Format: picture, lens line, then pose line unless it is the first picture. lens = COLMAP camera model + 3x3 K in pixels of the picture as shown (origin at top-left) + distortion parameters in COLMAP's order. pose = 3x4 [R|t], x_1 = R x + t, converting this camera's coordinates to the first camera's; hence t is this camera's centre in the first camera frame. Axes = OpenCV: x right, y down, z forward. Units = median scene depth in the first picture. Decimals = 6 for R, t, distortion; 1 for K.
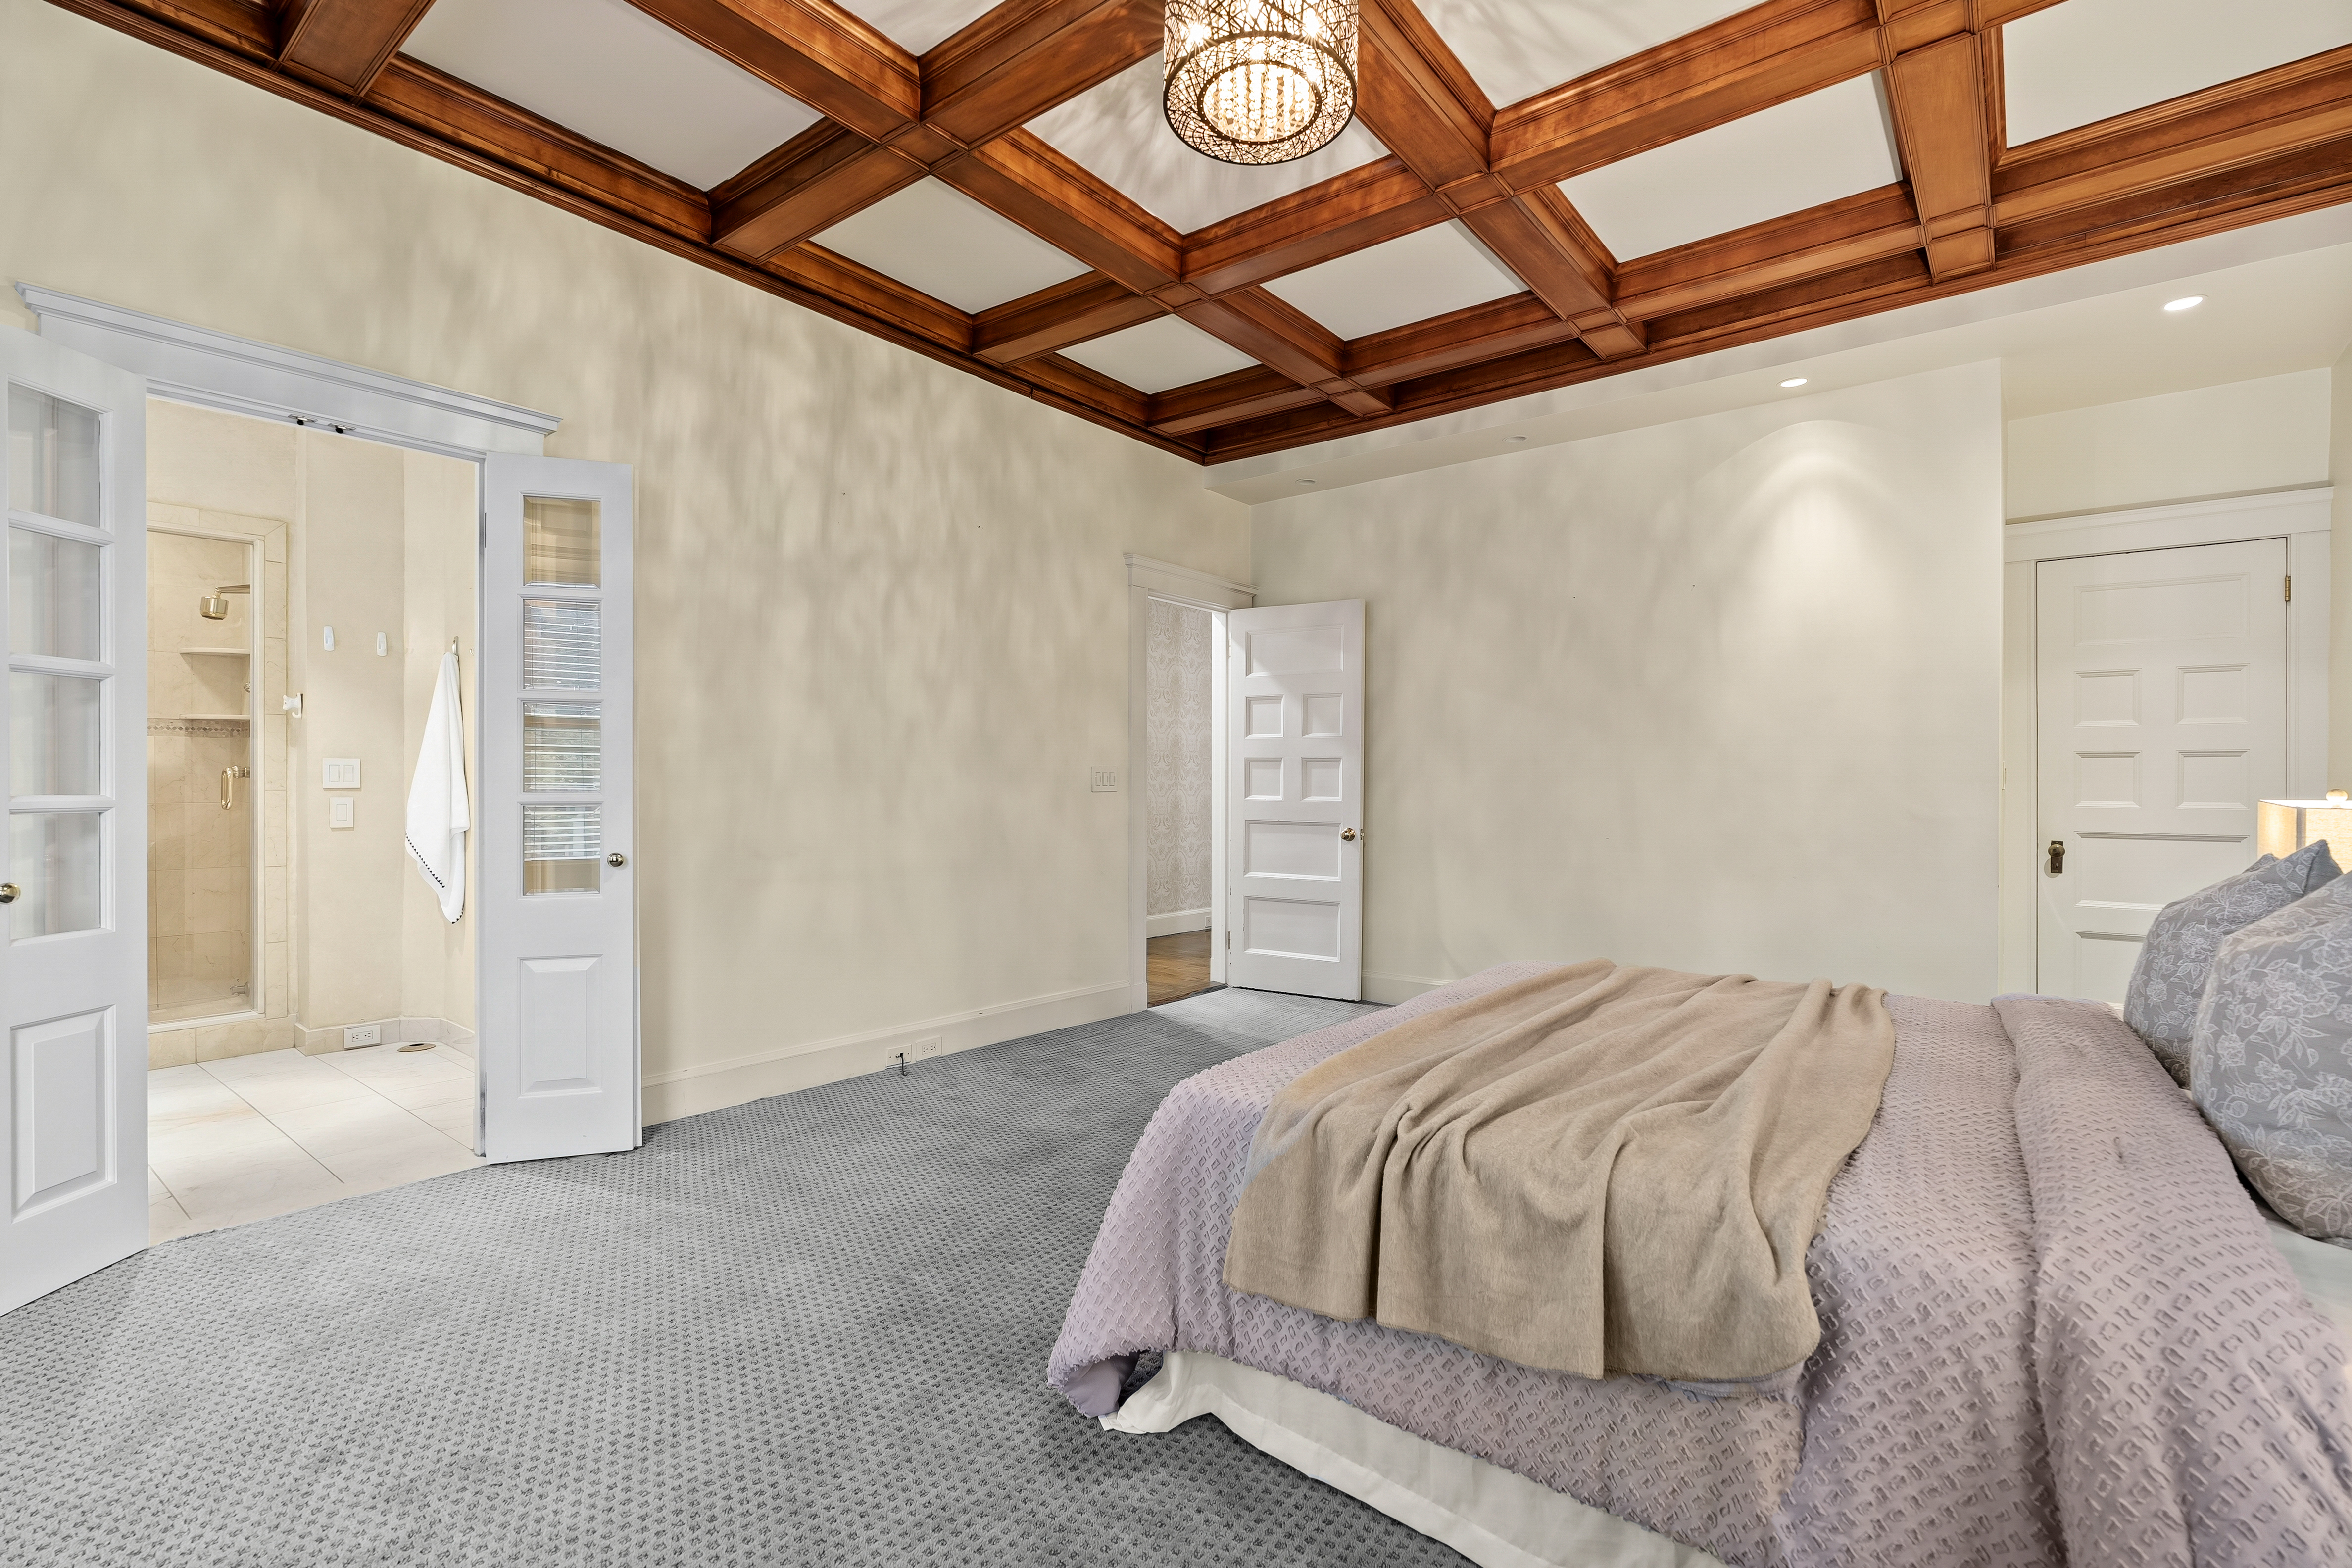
lens RADIAL K [[1062.7, 0, 1179.3], [0, 1062.7, 786.5], [0, 0, 1]] dist [-0.005350, 0.000790]
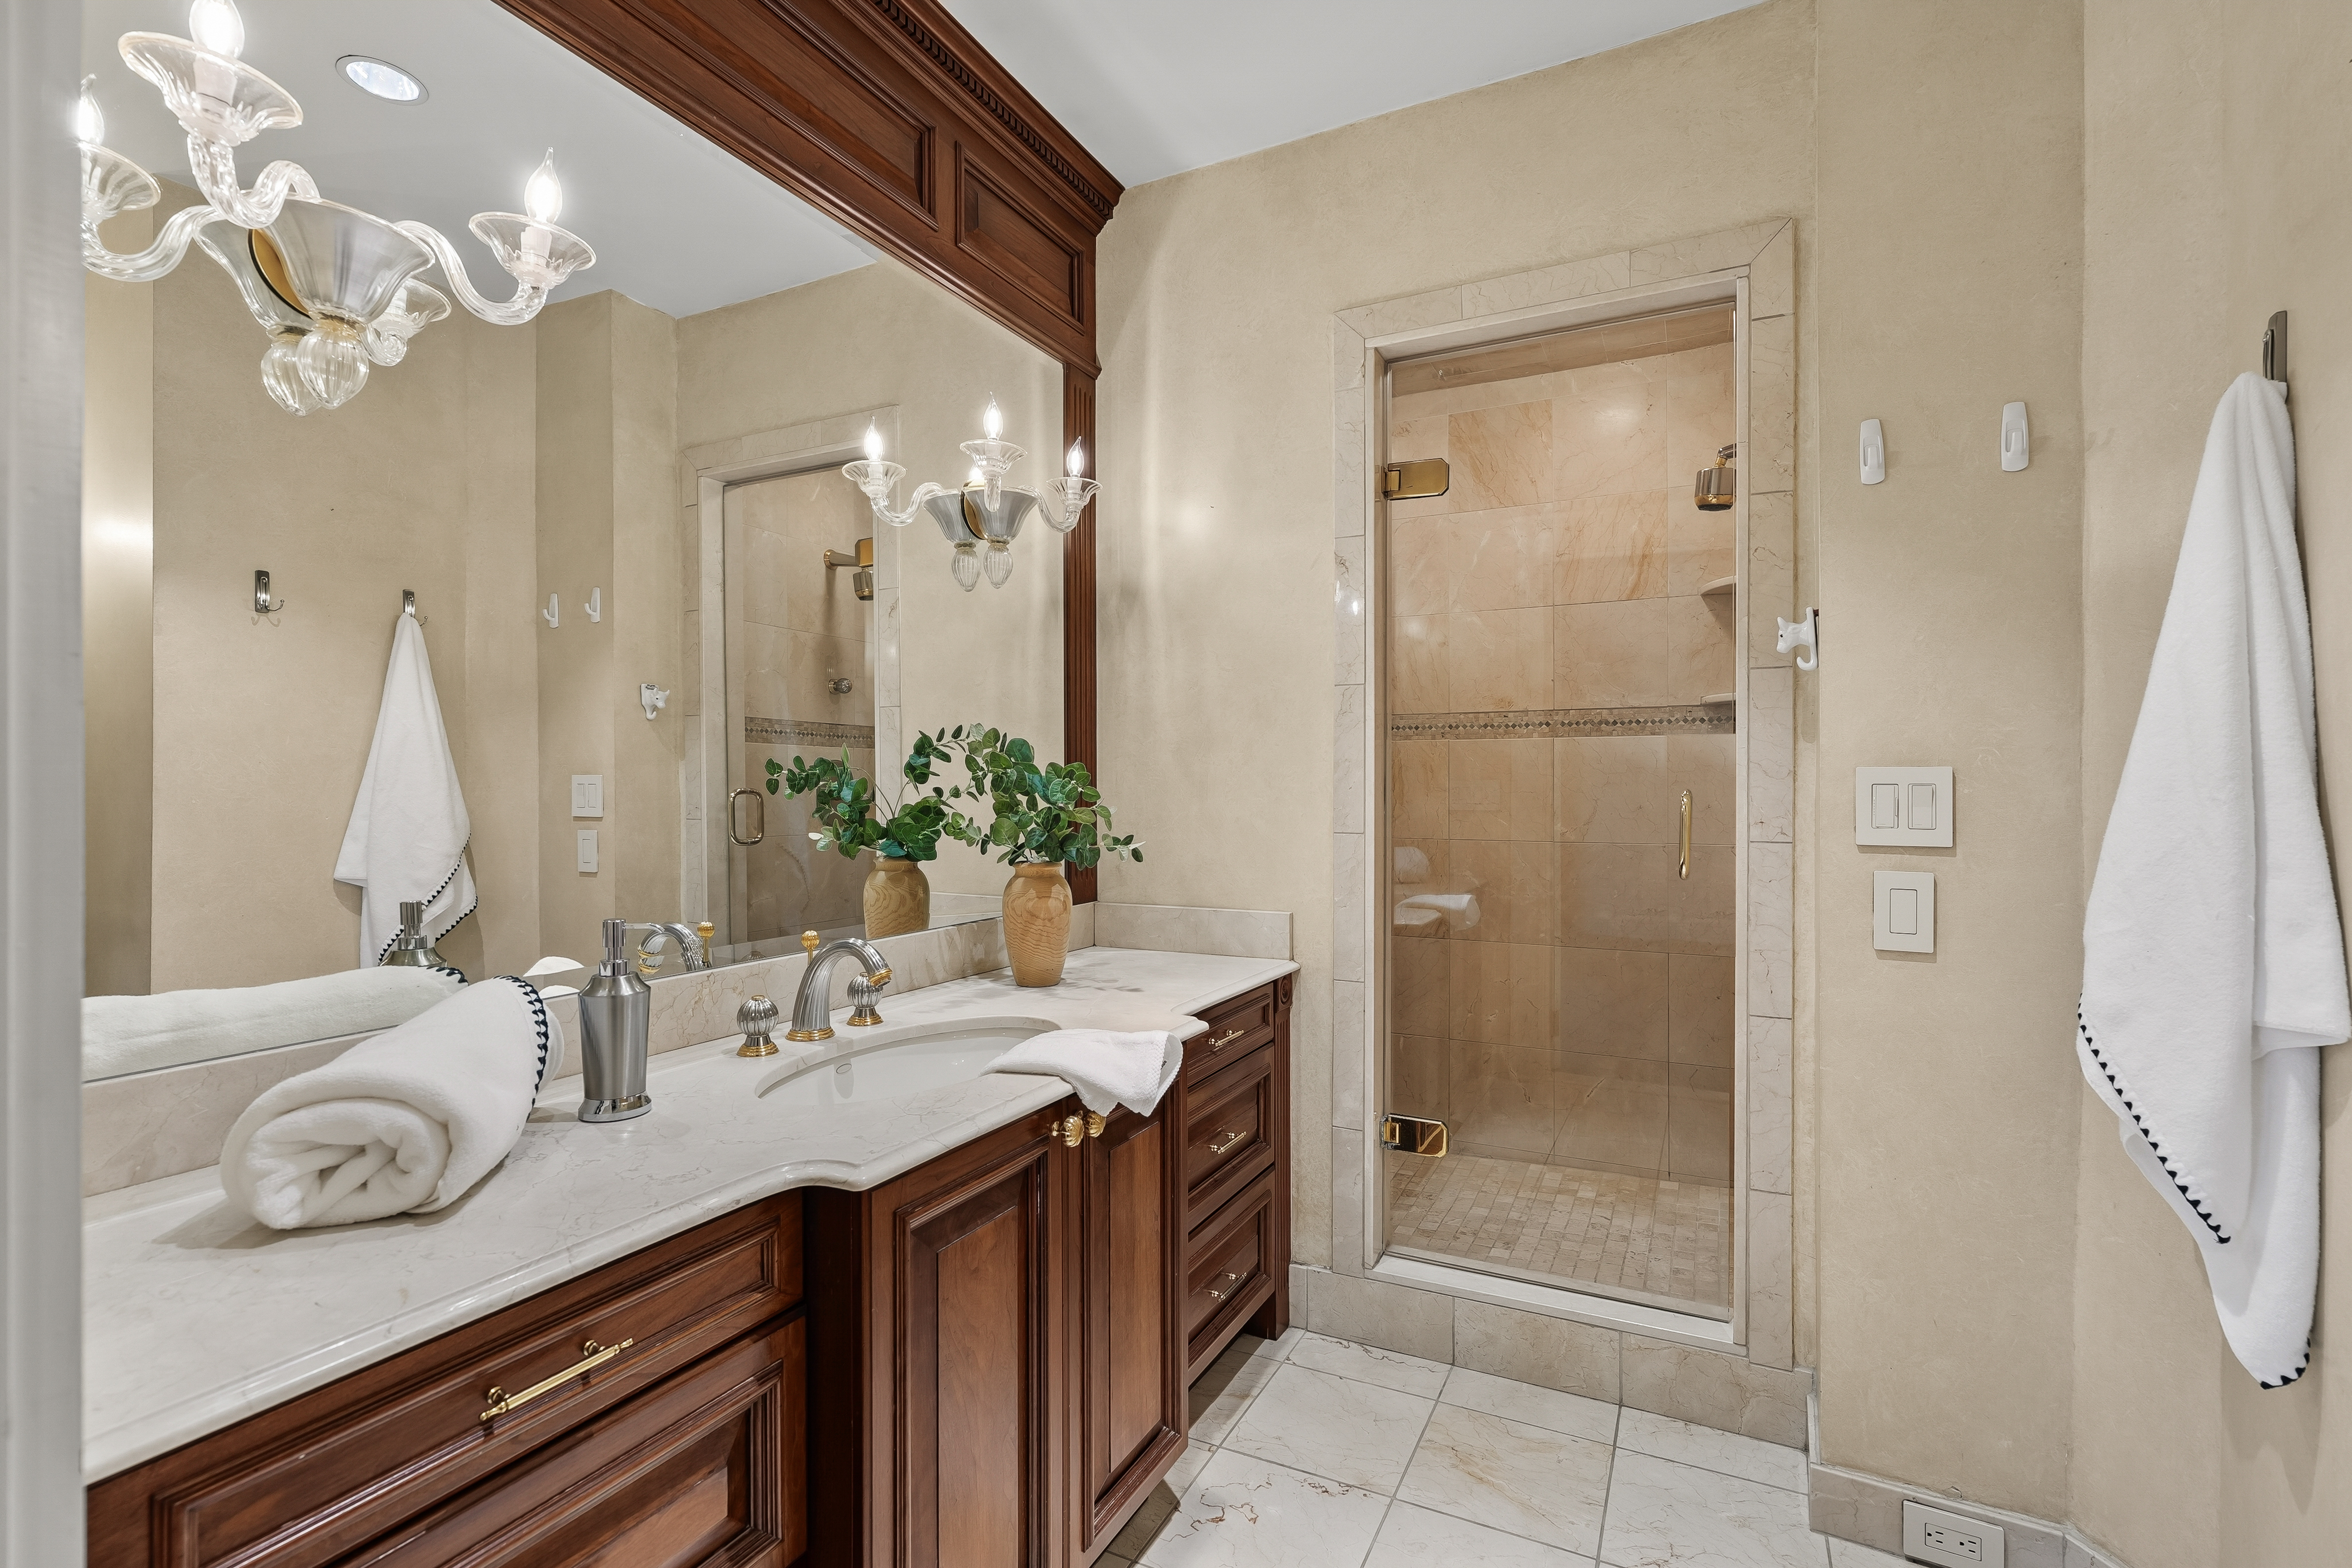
lens RADIAL K [[1062.7, 0, 1179.3], [0, 1062.7, 786.5], [0, 0, 1]] dist [-0.005350, 0.000790]
pose [[0.207746, -0.000862, -0.978182, -0.497683], [-0.004767, 0.999987, -0.001894, -0.018015], [0.978171, 0.005056, 0.207739, 0.699784]]
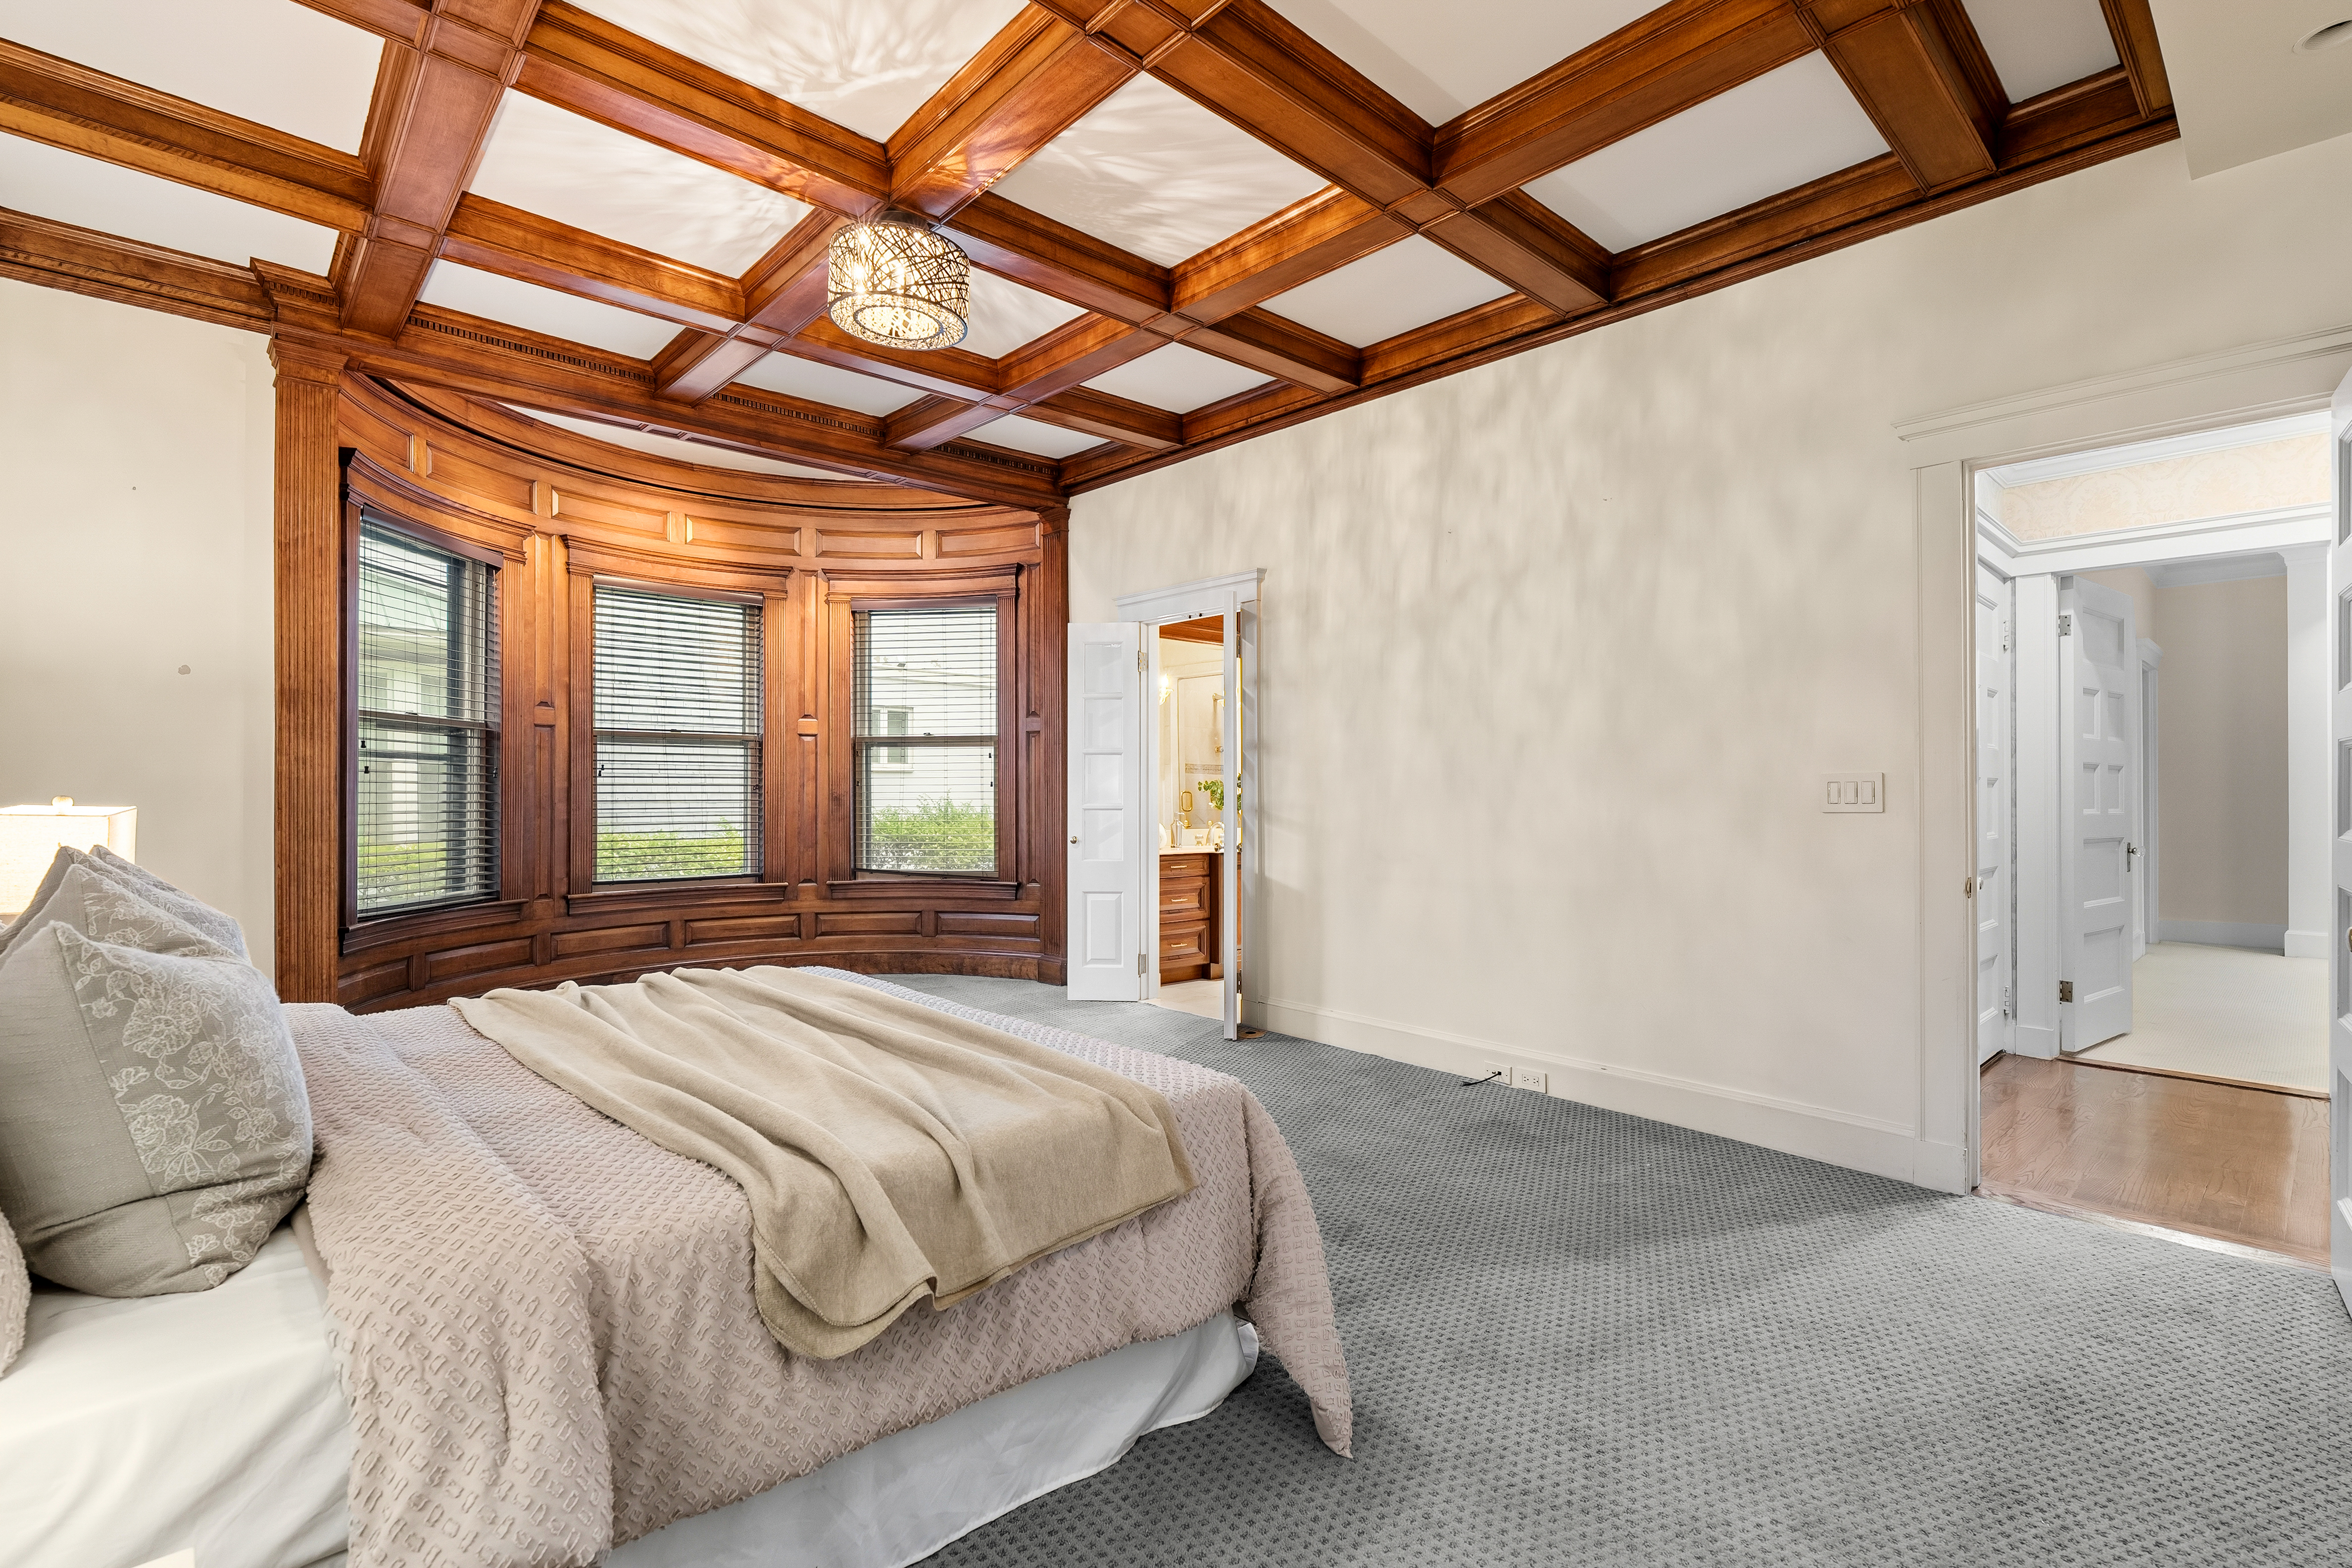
lens RADIAL K [[1062.7, 0, 1179.3], [0, 1062.7, 786.5], [0, 0, 1]] dist [-0.005350, 0.000790]
pose [[-0.147560, -0.009263, -0.989010, 0.761263], [0.000376, 0.999956, -0.009421, -0.005450], [0.989053, -0.001762, -0.147550, 0.848284]]
